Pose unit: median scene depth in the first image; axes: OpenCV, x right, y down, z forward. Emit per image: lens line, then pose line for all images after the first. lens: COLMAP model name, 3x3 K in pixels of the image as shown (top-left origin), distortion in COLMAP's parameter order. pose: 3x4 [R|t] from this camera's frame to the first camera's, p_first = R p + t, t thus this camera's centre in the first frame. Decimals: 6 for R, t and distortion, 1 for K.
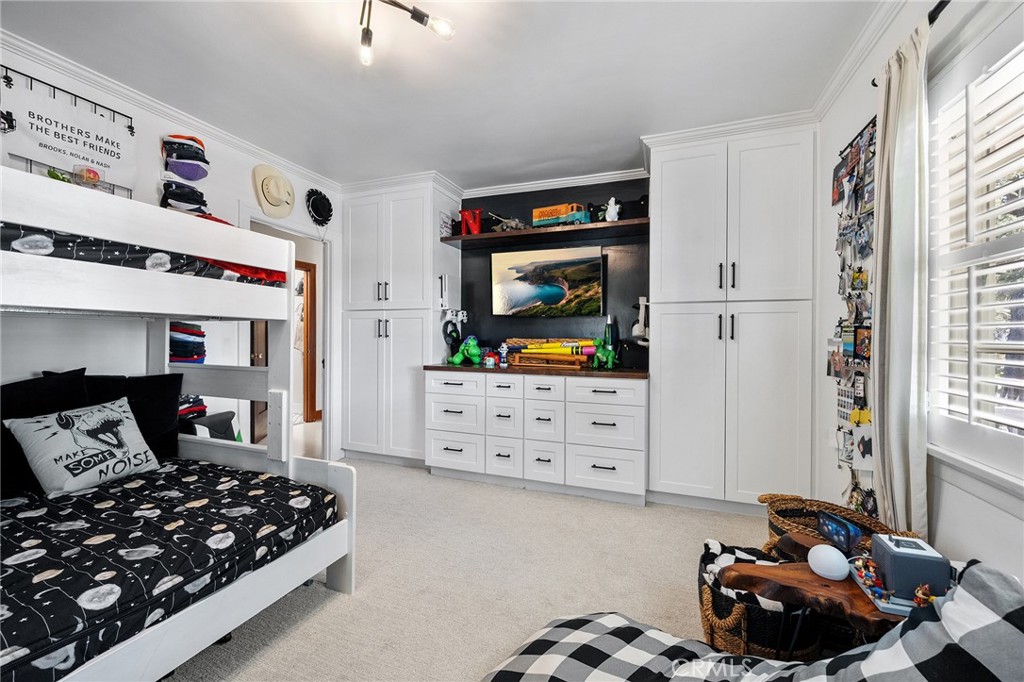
lens RADIAL K [[402.1, 0, 512.8], [0, 402.1, 336.5], [0, 0, 1]] dist [-0.002984, -0.000322]
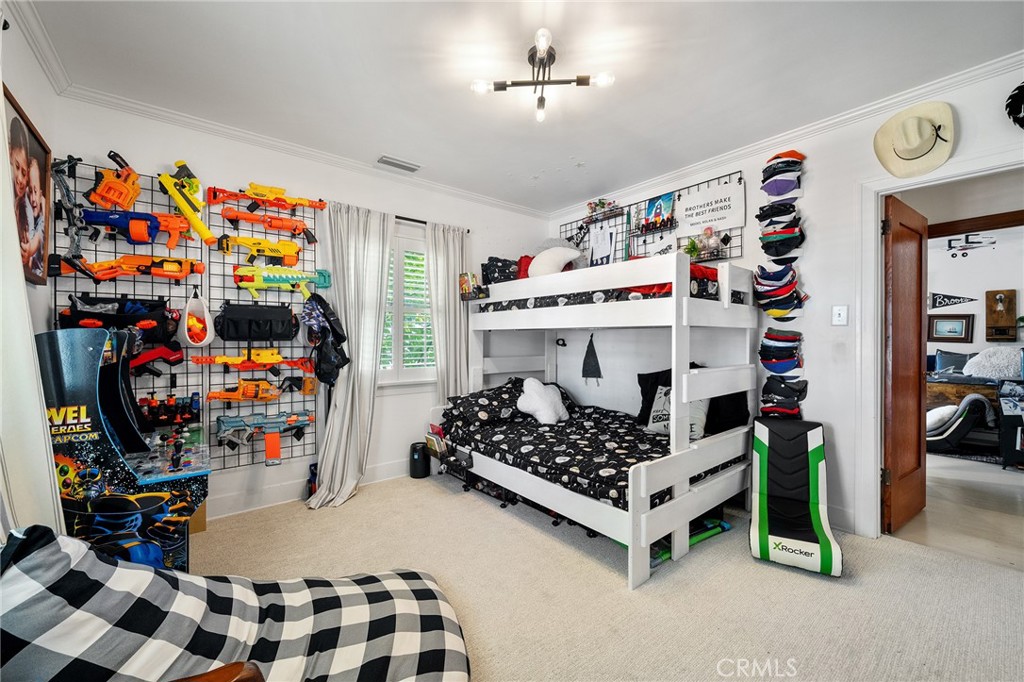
lens RADIAL K [[402.1, 0, 512.1], [0, 402.1, 342.5], [0, 0, 1]] dist [-0.002984, -0.000322]
pose [[-0.498796, -0.001237, -0.866719, 0.742073], [-0.003137, 0.999995, 0.000379, 0.007228], [0.866714, 0.002908, -0.498797, 1.423975]]
